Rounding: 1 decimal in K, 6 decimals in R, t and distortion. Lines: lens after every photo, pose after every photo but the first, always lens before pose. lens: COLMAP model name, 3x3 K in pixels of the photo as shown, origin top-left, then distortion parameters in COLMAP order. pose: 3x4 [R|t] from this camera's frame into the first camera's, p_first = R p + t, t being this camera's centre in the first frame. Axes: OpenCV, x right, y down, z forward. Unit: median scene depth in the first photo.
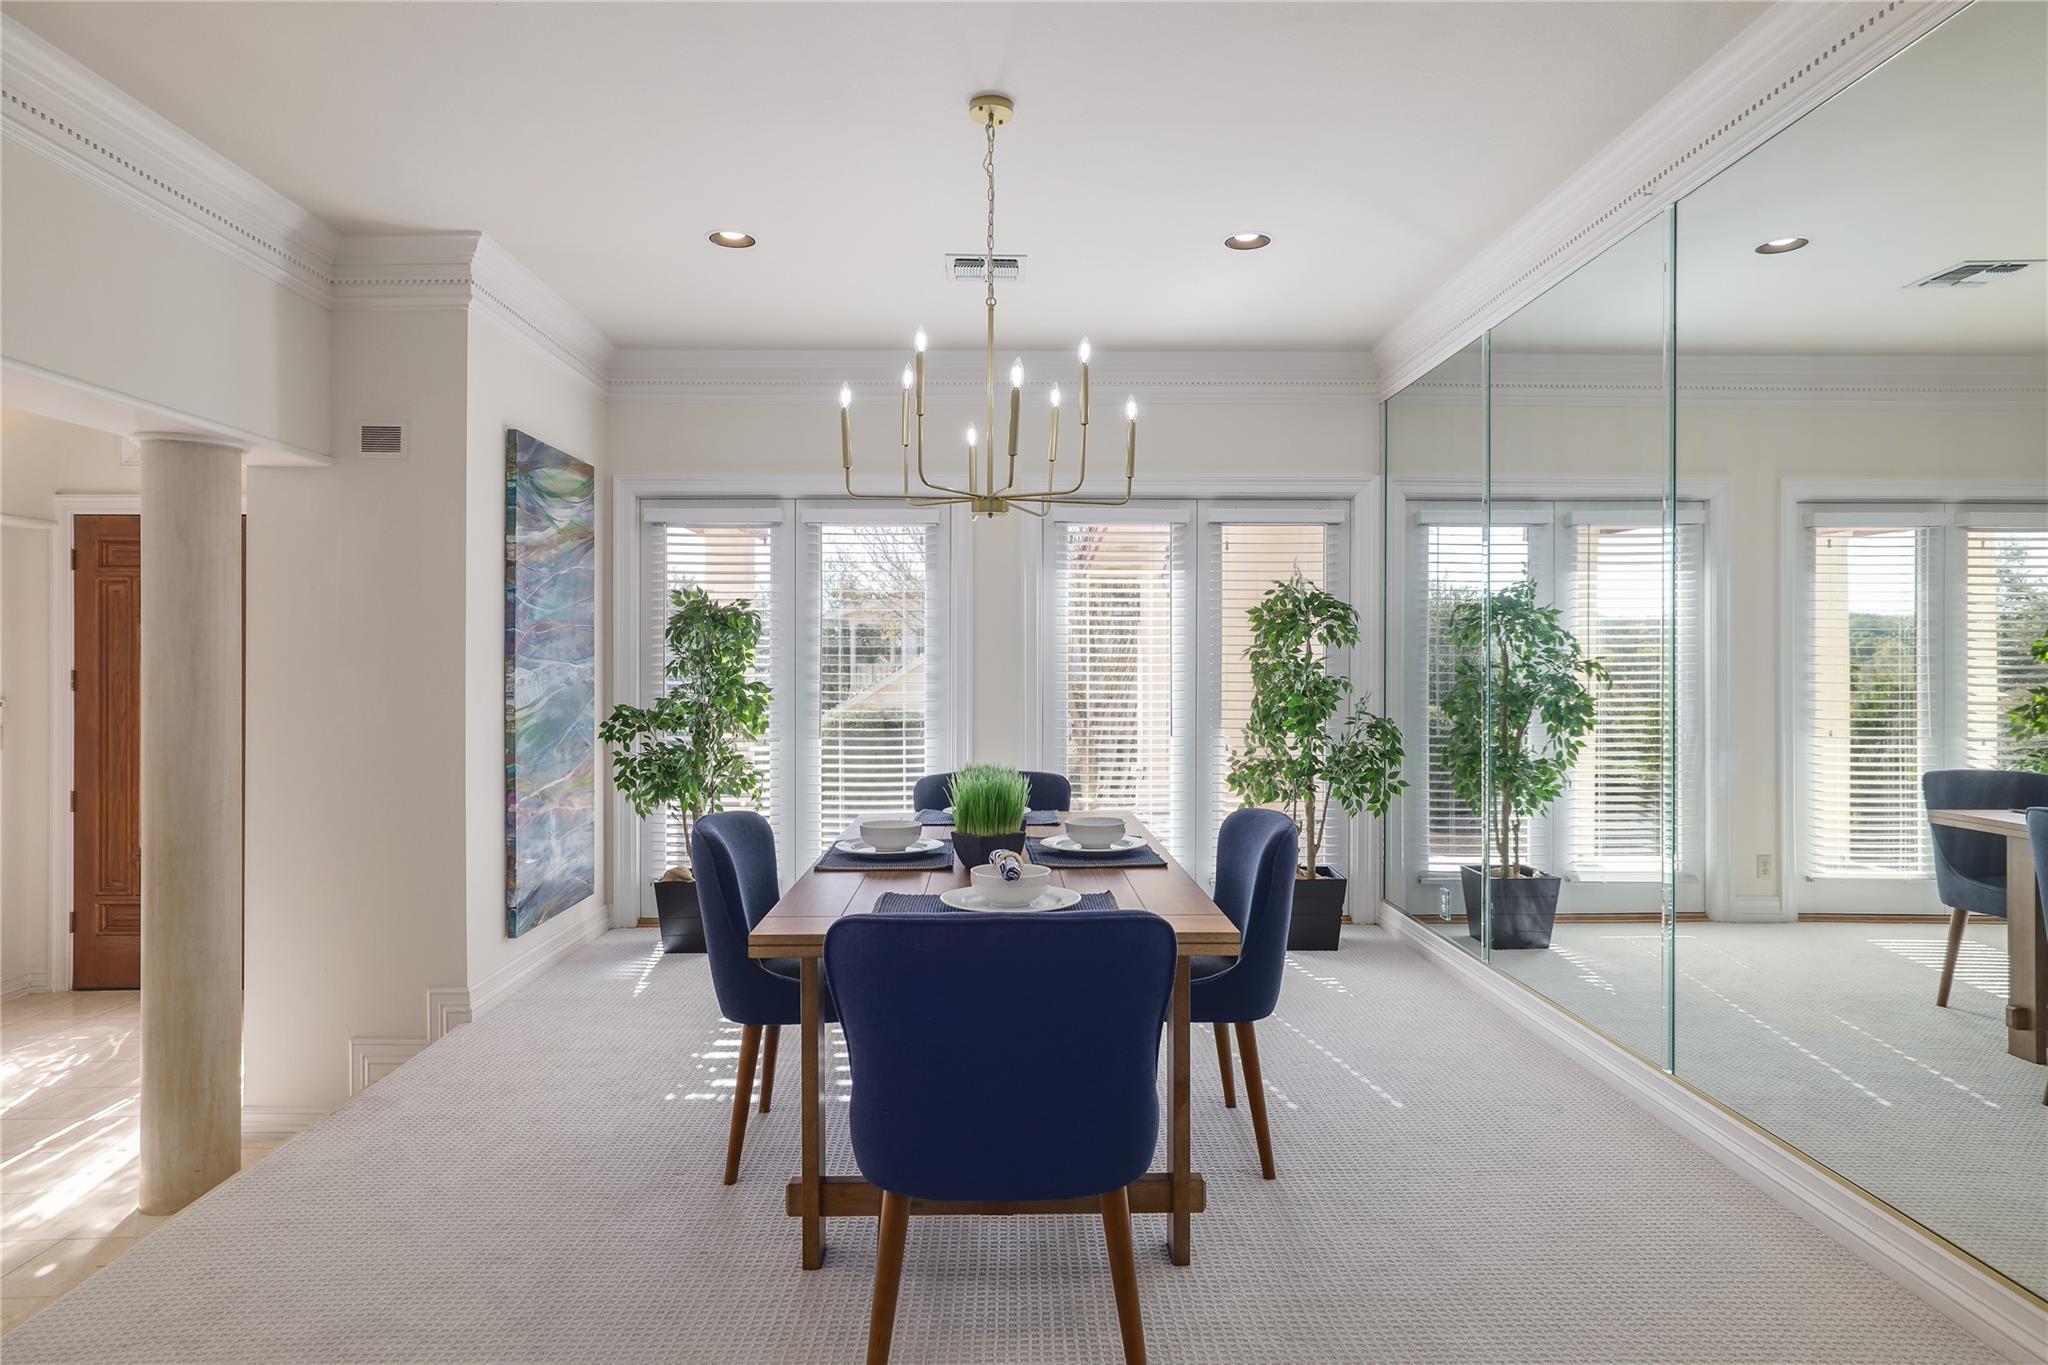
lens RADIAL K [[1112.1, 0, 1028.0], [0, 1112.1, 669.5], [0, 0, 1]] dist [-0.027877, 0.002334]
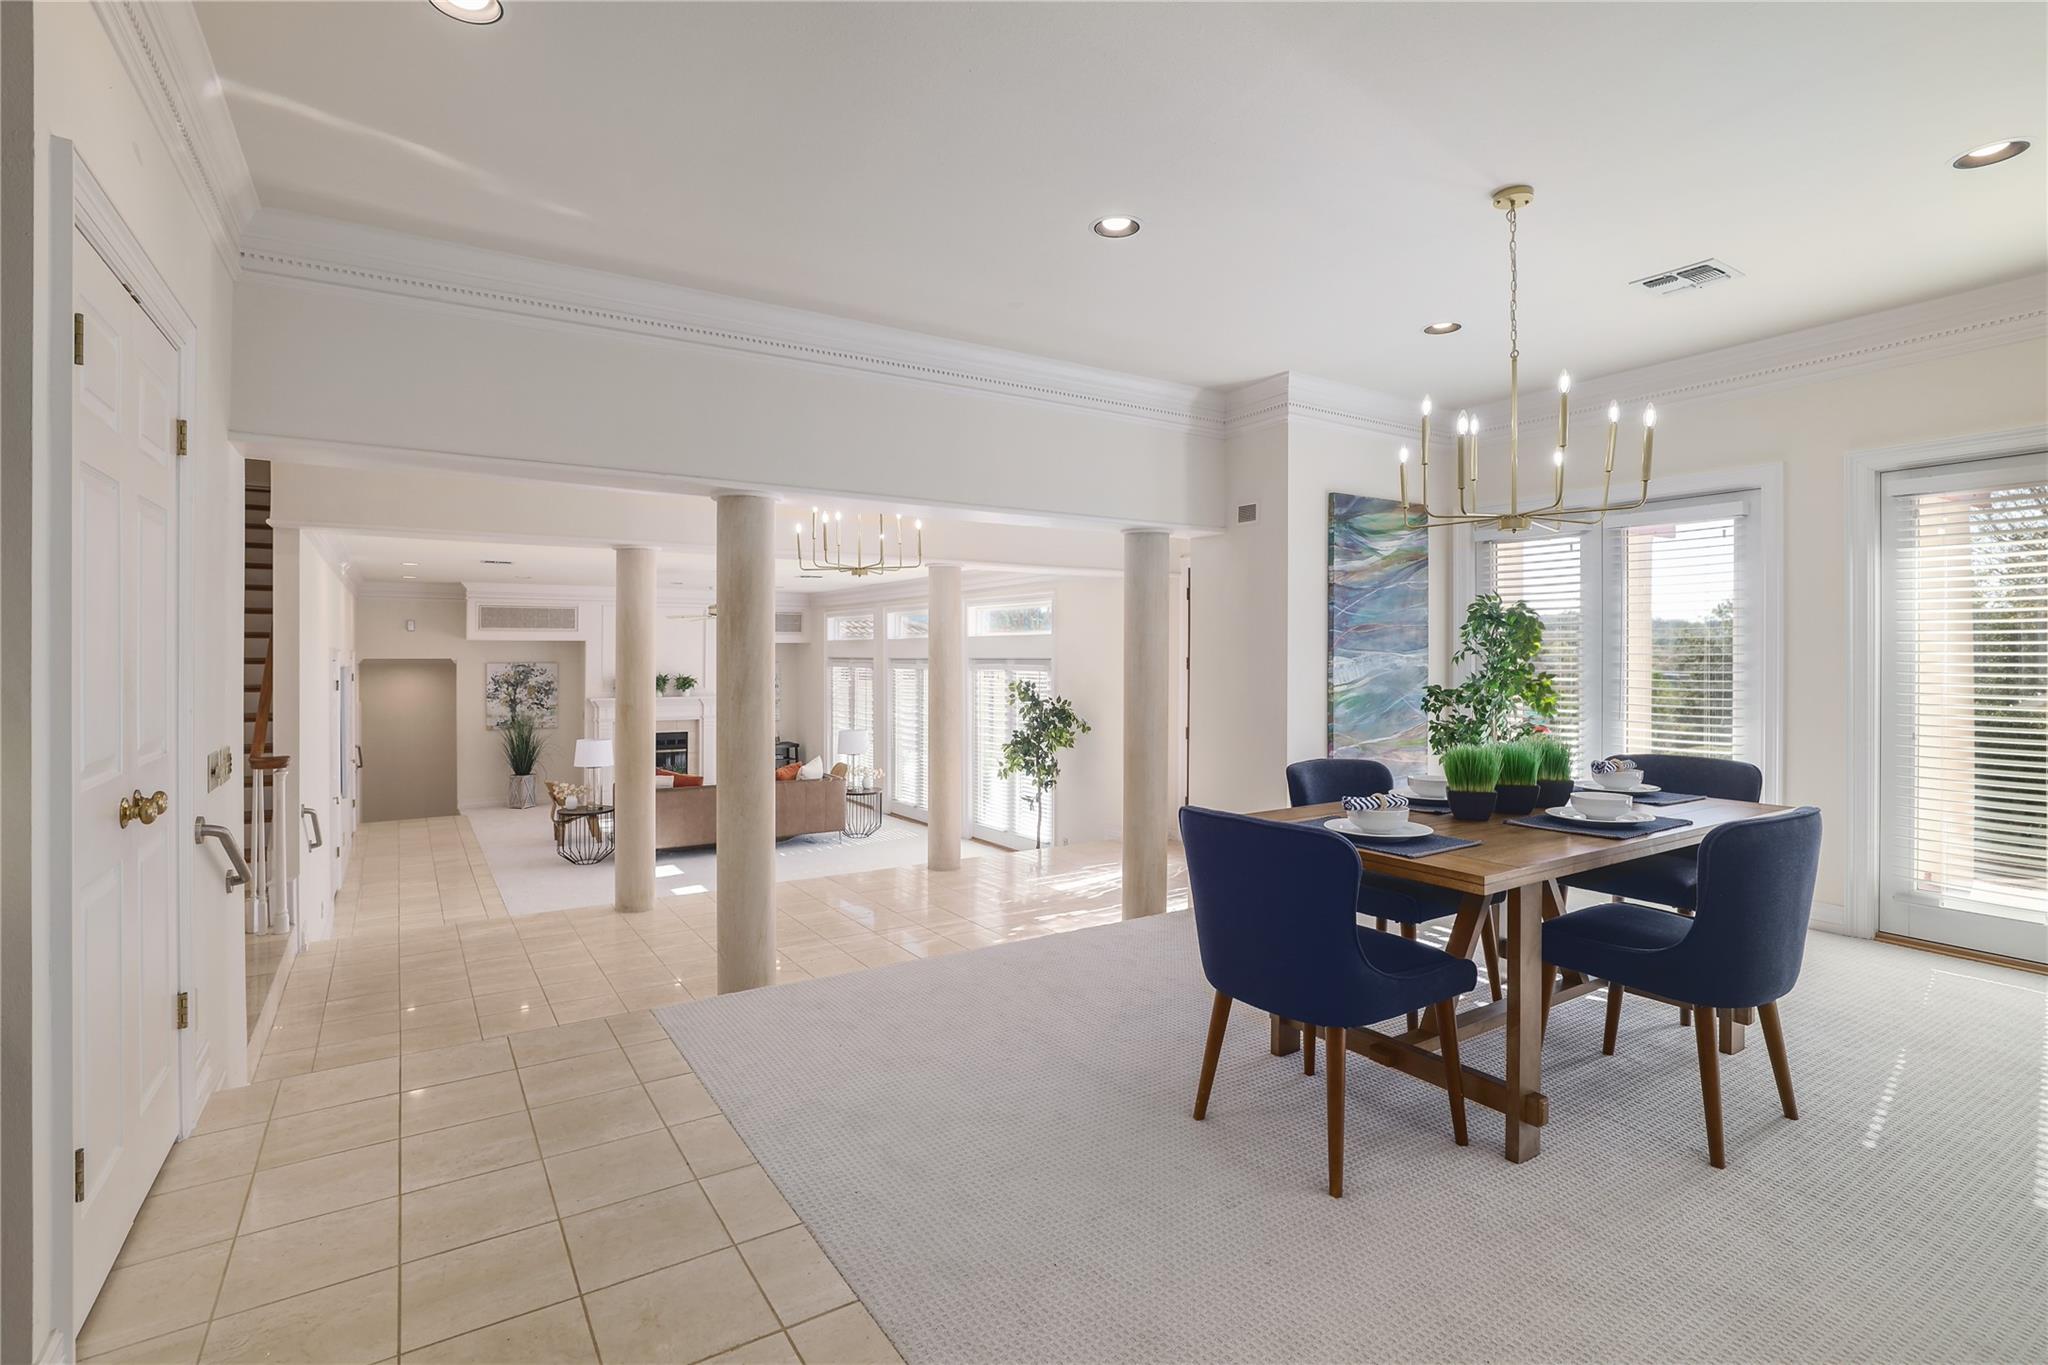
lens RADIAL K [[946.9, 0, 1030.8], [0, 946.9, 668.0], [0, 0, 1]] dist [-0.029705, 0.001824]
pose [[0.525590, 0.012513, -0.850646, 0.385719], [-0.004028, 0.999917, 0.012219, -0.000029], [0.850728, -0.002996, 0.525597, 0.005076]]
